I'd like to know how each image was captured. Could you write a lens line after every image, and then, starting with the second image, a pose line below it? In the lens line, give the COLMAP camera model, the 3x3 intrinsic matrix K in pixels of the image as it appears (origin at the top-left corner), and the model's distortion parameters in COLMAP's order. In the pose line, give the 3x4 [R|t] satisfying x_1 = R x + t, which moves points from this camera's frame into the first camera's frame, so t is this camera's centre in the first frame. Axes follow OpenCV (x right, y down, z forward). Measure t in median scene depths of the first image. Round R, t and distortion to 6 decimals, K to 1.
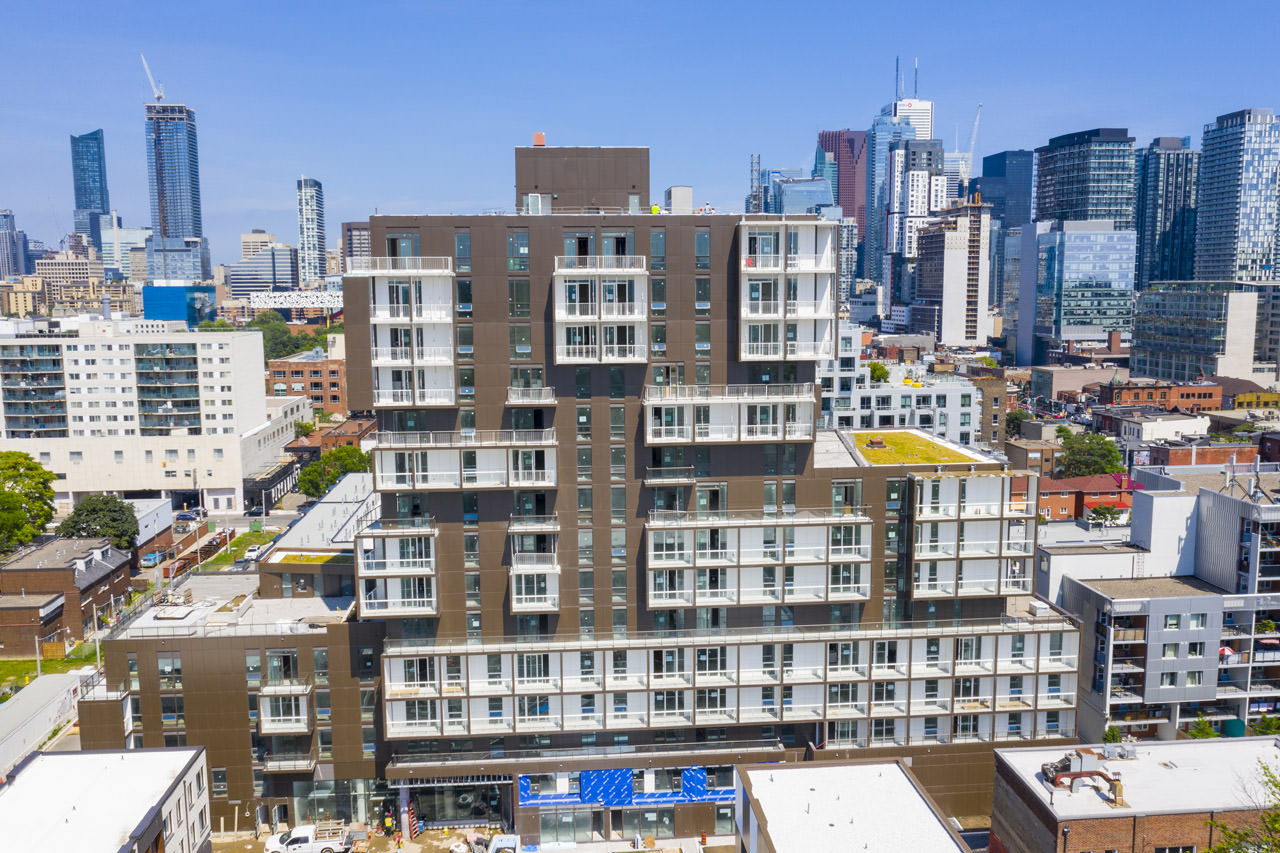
lens RADIAL K [[1059.9, 0, 640.0], [0, 1059.9, 426.5], [0, 0, 1]] dist [-0.012590, 0.005601]
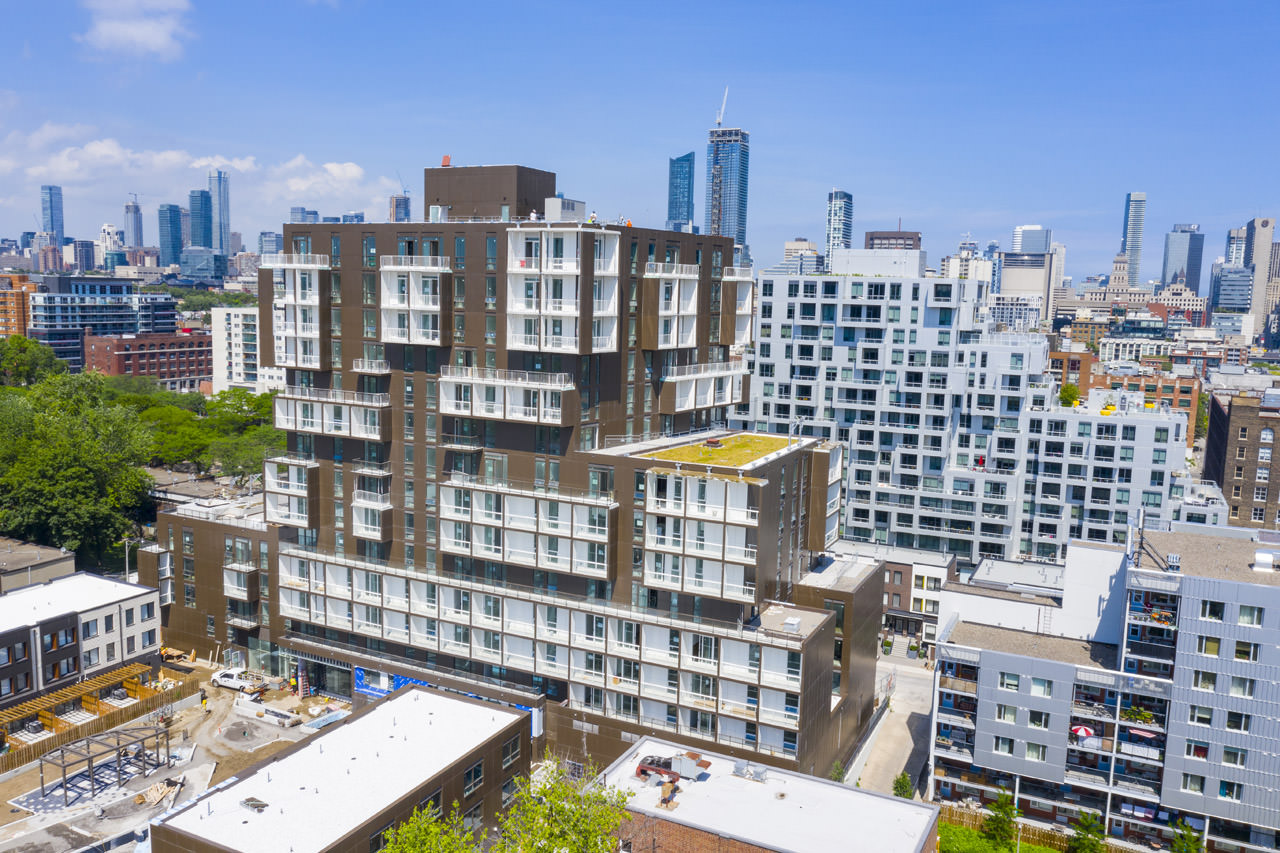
lens RADIAL K [[1013.7, 0, 640.0], [0, 1013.7, 426.5], [0, 0, 1]] dist [-0.014892, -0.004275]
pose [[0.853526, 0.100921, -0.511184, 0.650989], [-0.101357, 0.994481, 0.027101, -0.018894], [0.511098, 0.028681, 0.859044, 0.109055]]
